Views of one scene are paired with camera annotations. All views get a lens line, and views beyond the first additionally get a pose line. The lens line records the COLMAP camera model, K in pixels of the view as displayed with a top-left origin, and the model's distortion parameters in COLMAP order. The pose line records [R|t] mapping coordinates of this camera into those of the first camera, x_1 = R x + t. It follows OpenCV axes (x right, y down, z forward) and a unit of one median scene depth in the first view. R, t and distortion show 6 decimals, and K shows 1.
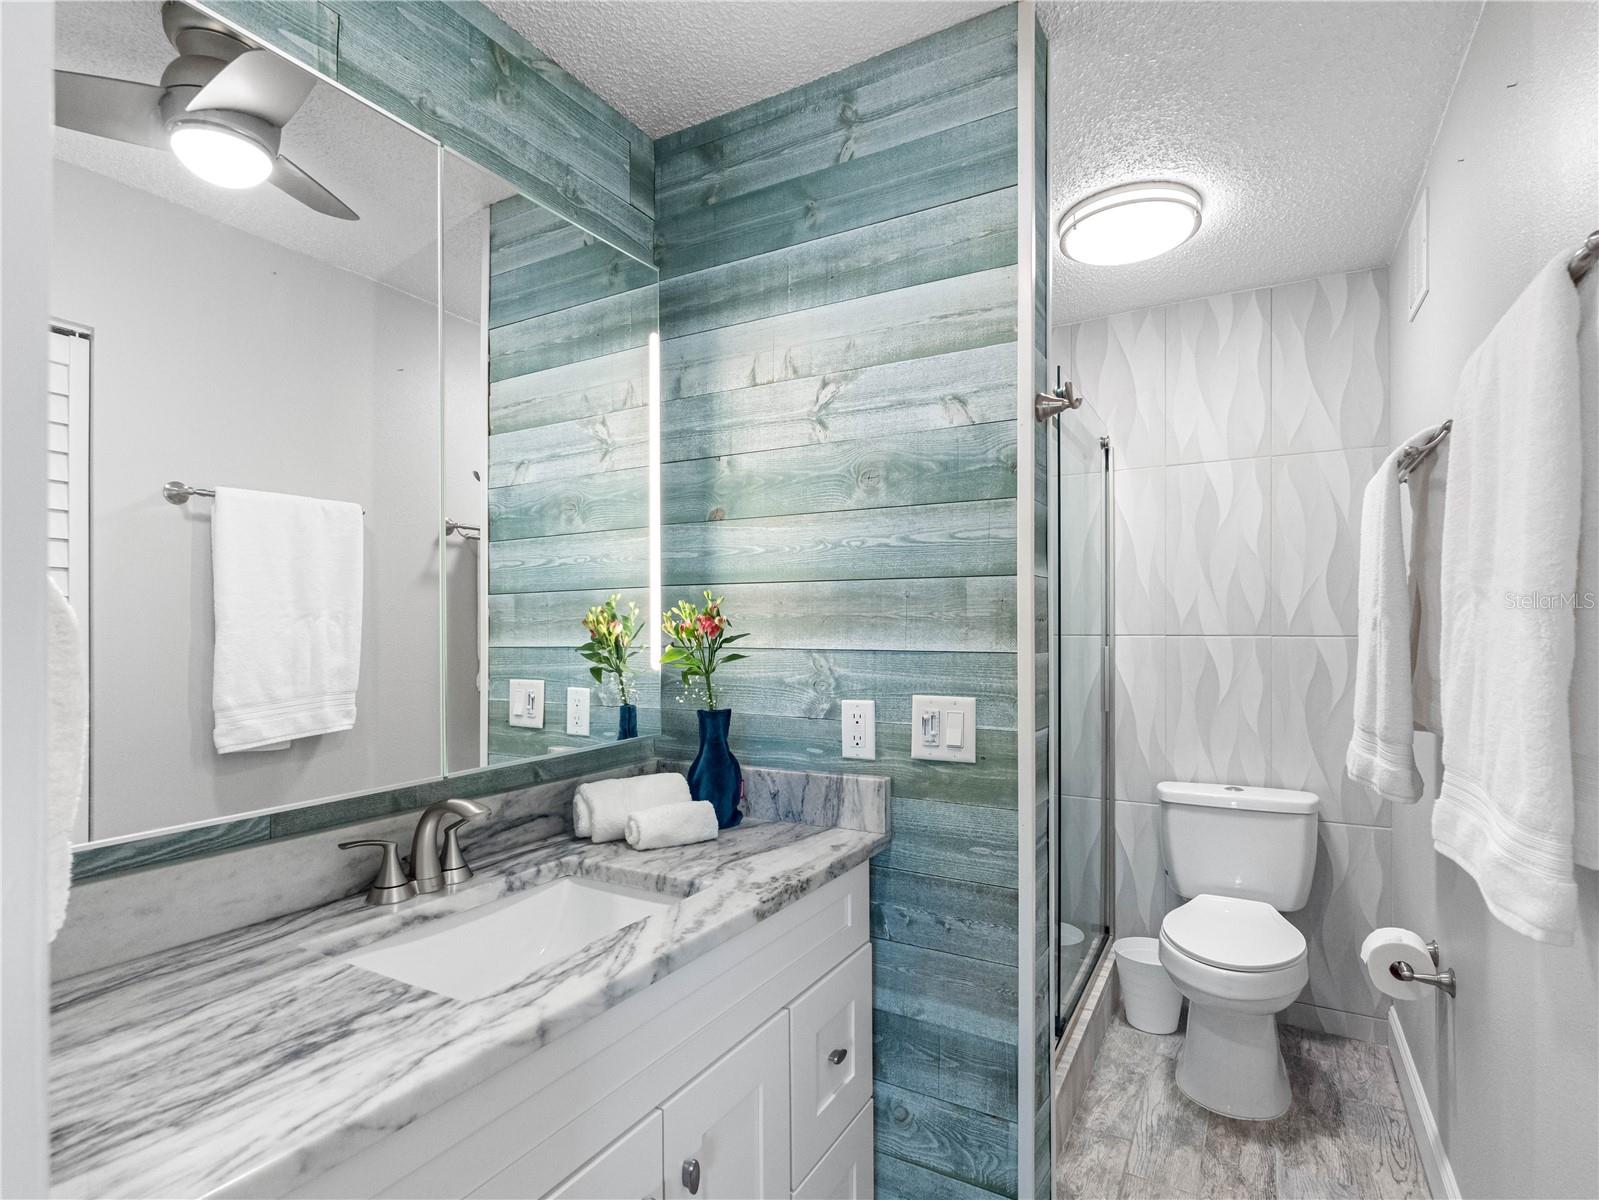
lens RADIAL K [[809.8, 0, 793.3], [0, 809.8, 612.9], [0, 0, 1]] dist [-0.000243, -0.000355]
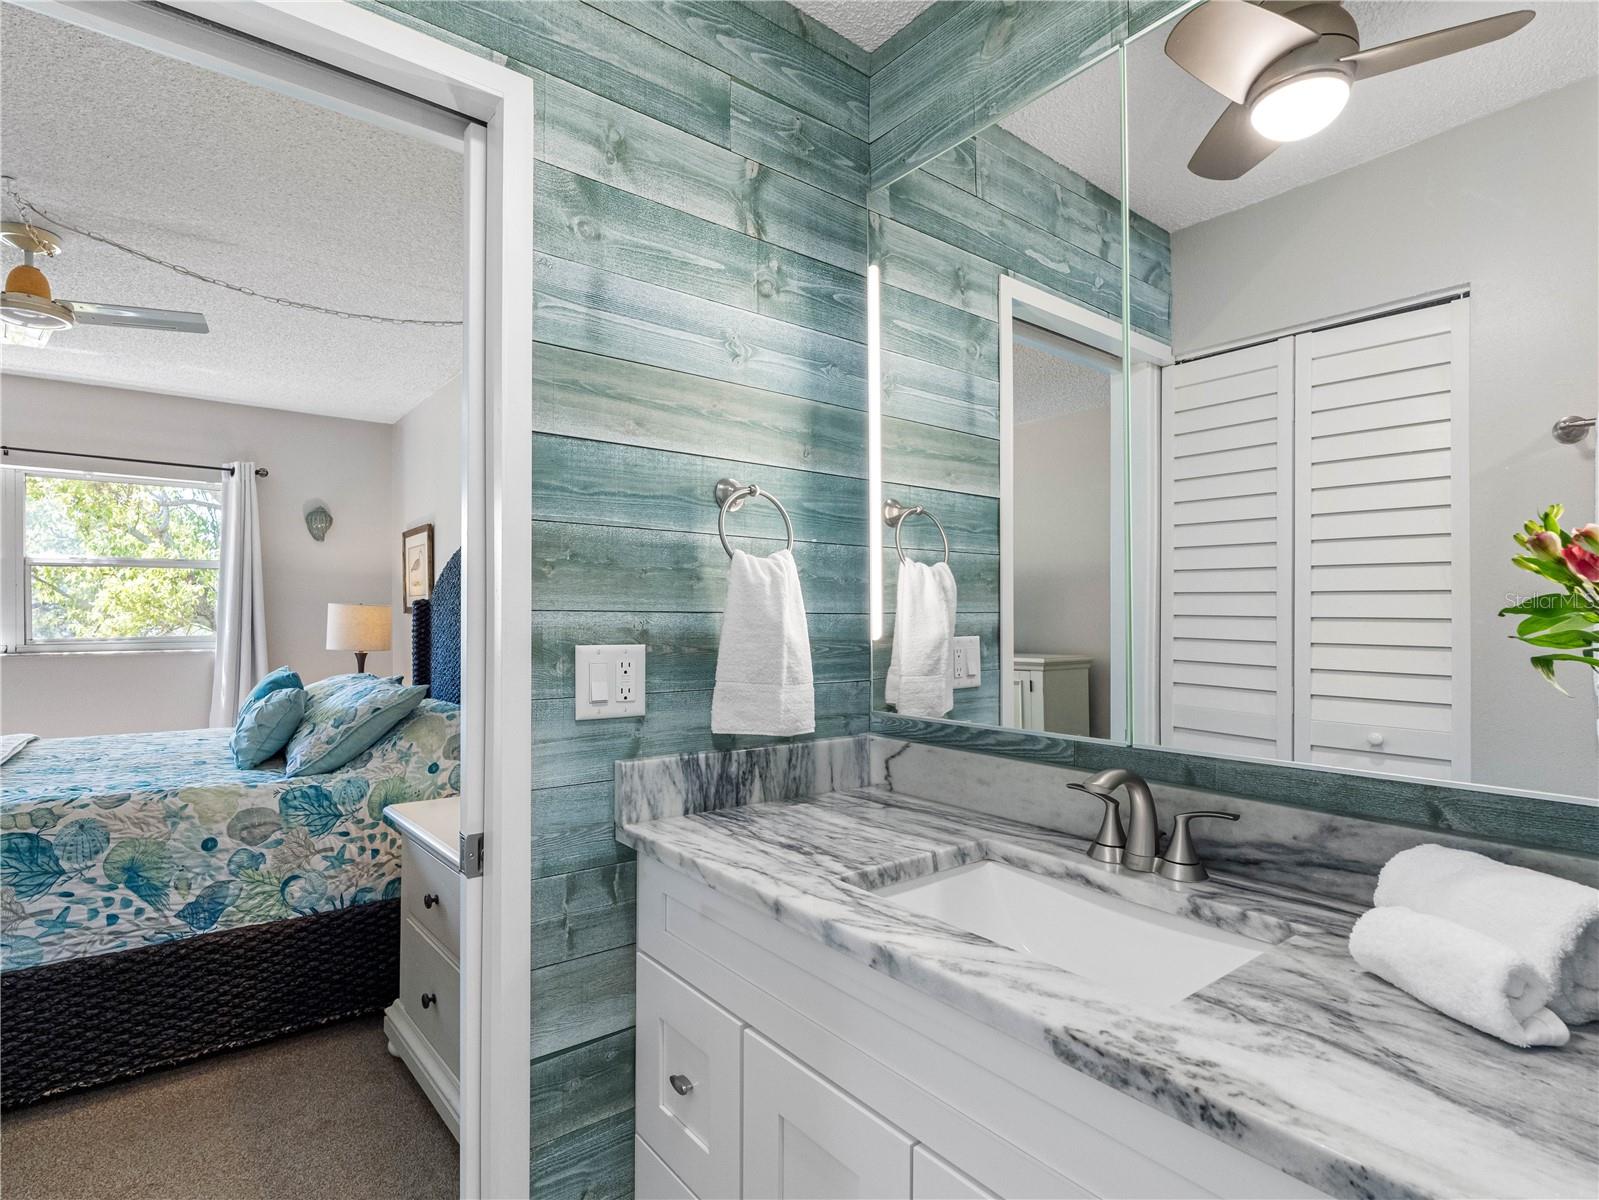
lens RADIAL K [[809.8, 0, 793.3], [0, 809.8, 612.9], [0, 0, 1]] dist [-0.000243, -0.000355]
pose [[-0.361332, 0.004005, -0.932429, 0.628230], [0.017189, 0.999849, -0.002366, 0.057671], [0.932279, -0.016882, -0.361346, 1.127254]]
